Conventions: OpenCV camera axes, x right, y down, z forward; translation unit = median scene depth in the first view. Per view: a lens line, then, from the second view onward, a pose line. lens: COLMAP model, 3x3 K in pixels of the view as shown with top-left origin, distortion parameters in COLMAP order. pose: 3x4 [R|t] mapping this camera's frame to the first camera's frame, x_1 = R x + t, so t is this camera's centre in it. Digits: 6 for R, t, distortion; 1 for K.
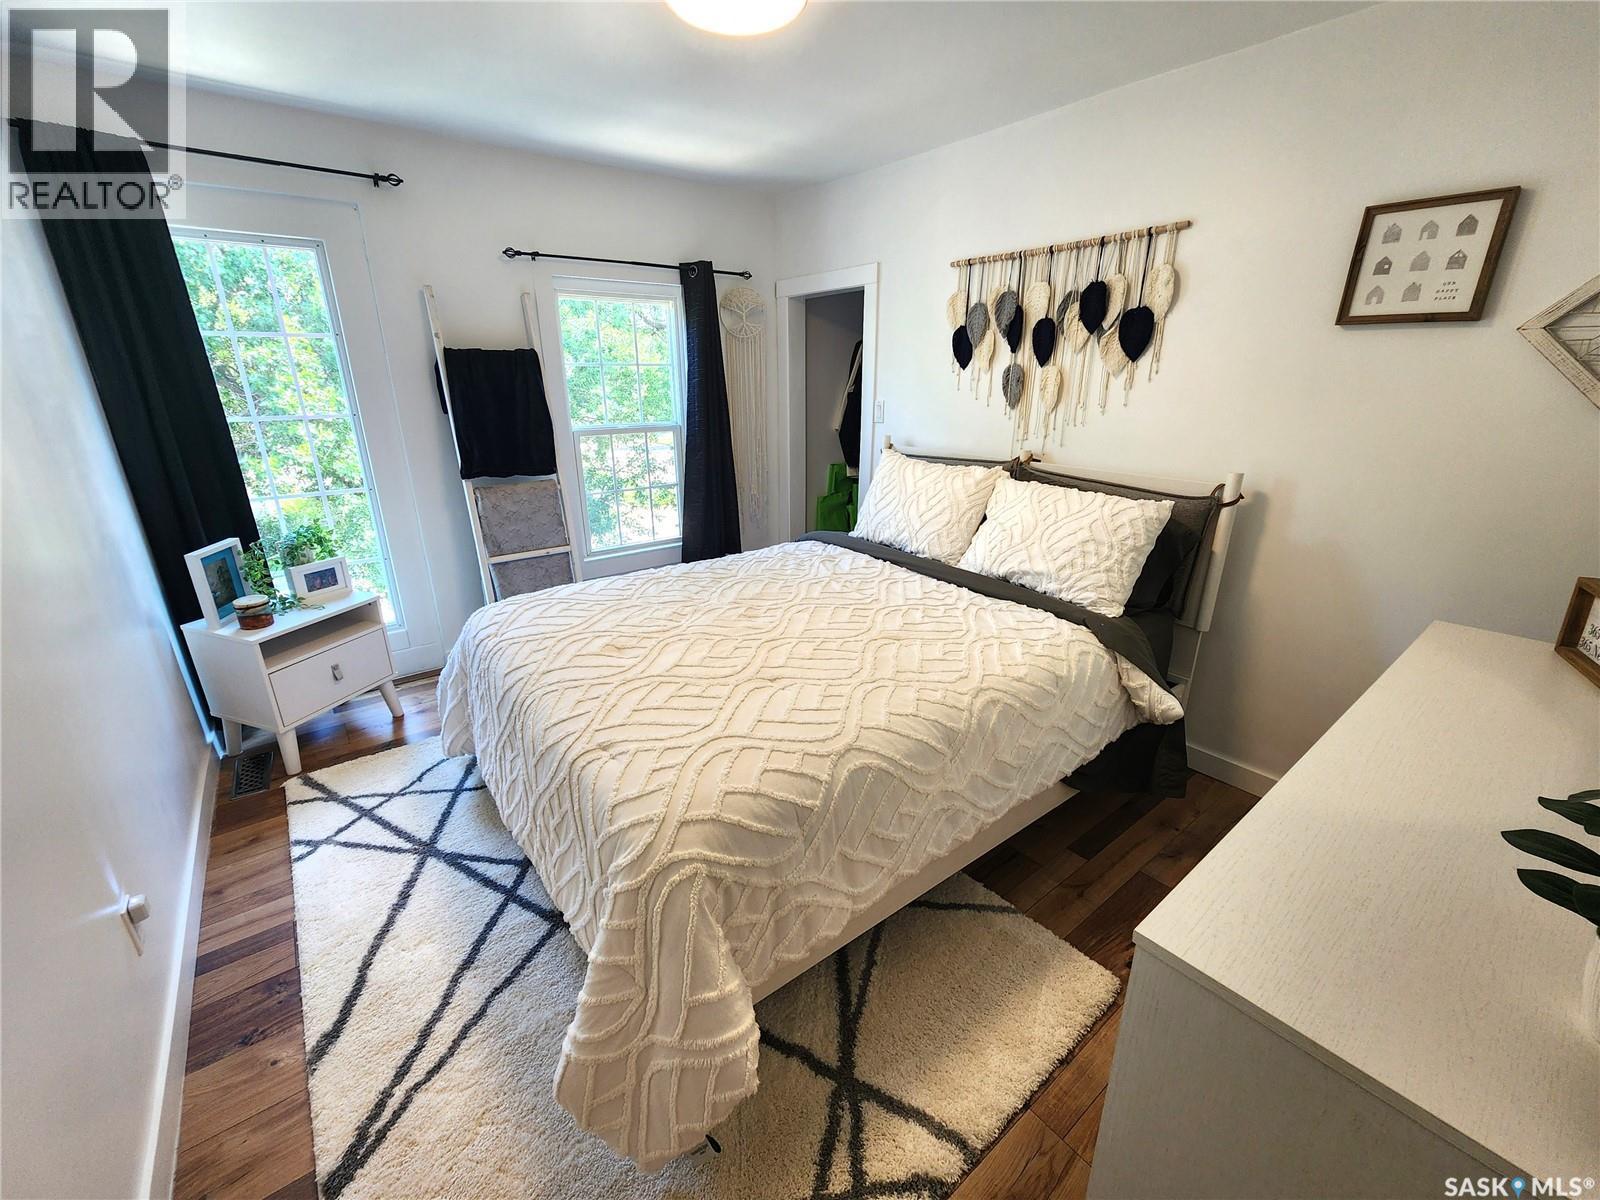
lens RADIAL K [[652.8, 0, 797.5], [0, 652.8, 601.7], [0, 0, 1]] dist [0.001032, -0.002484]
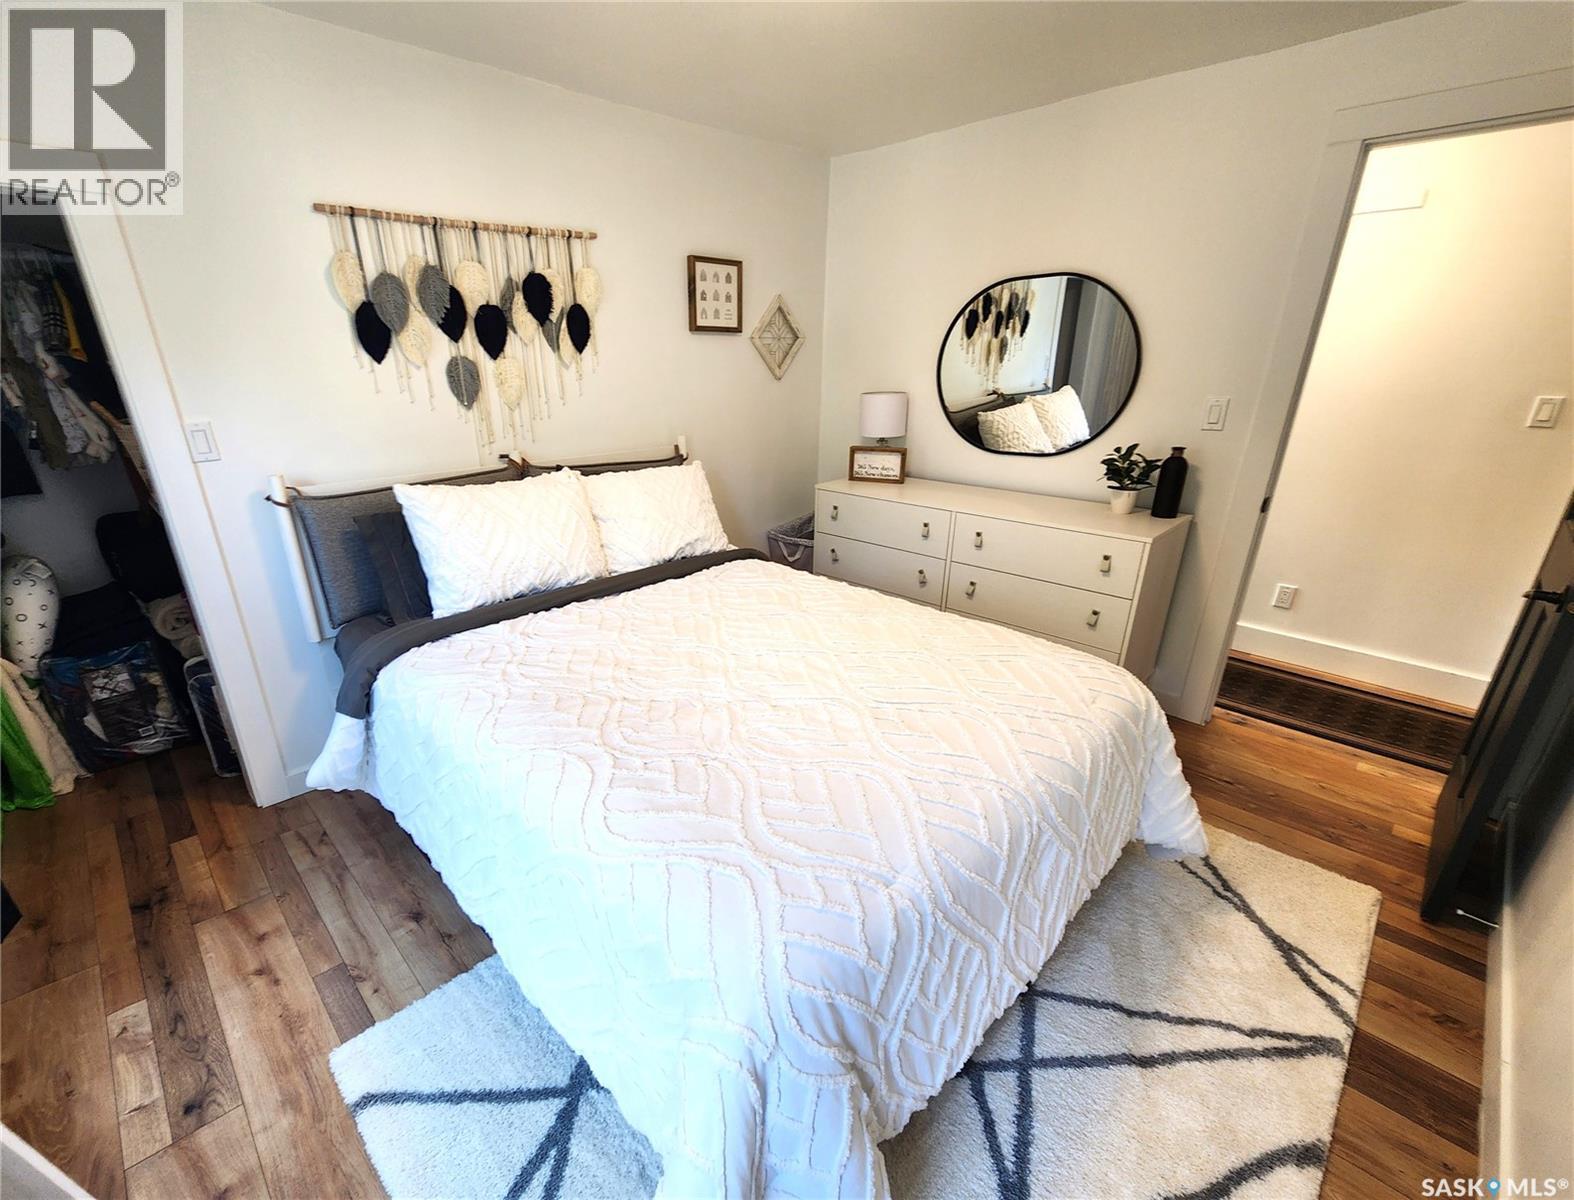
lens RADIAL K [[610.8, 0, 785.0], [0, 610.8, 616.7], [0, 0, 1]] dist [-0.013218, -0.000105]
pose [[-0.084054, -0.390319, 0.916835, -0.661338], [0.335953, 0.855121, 0.394846, -0.290222], [-0.938121, 0.341202, 0.059253, 0.799115]]
